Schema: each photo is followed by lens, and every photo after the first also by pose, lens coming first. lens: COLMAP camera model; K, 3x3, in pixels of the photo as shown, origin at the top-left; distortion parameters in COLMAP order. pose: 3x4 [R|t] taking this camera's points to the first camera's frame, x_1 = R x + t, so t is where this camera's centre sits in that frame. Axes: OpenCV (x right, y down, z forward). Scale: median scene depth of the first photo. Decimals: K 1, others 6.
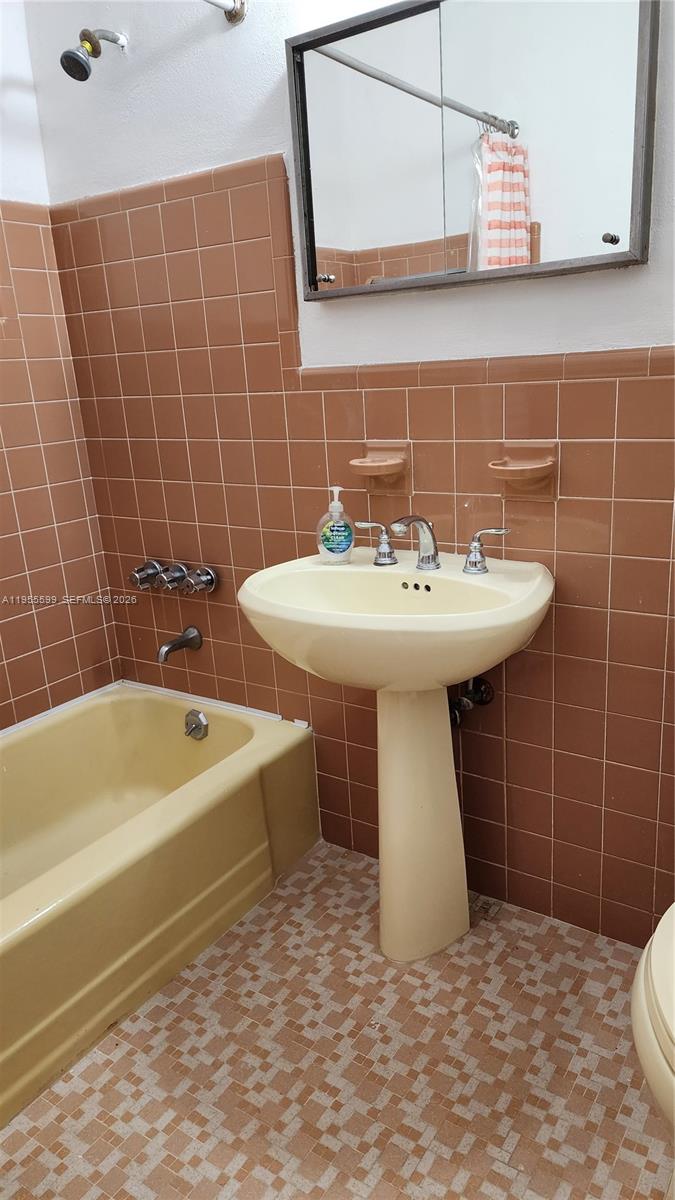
lens RADIAL K [[830.7, 0, 337.0], [0, 830.7, 596.6], [0, 0, 1]] dist [0.065059, -0.056977]
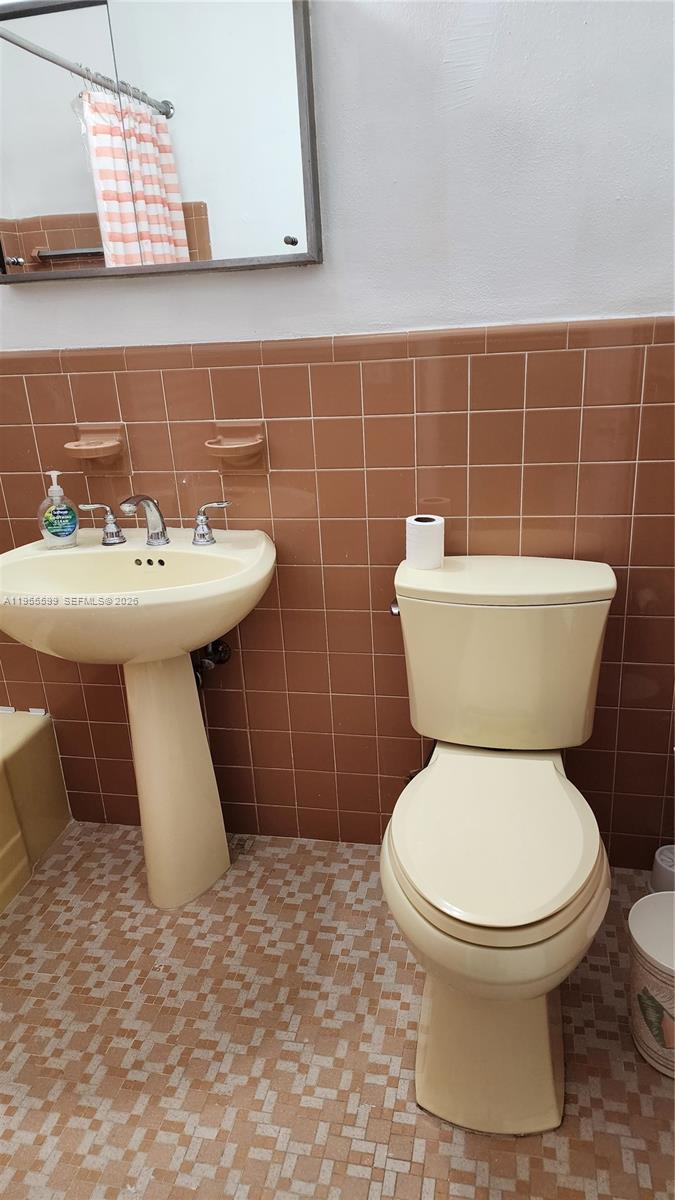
lens RADIAL K [[830.7, 0, 338.1], [0, 830.7, 601.2], [0, 0, 1]] dist [0.065059, -0.056977]
pose [[0.926231, -0.115175, 0.358931, -0.070602], [0.100658, 0.993174, 0.058942, -0.001024], [-0.363270, -0.018465, 0.931501, -0.079171]]
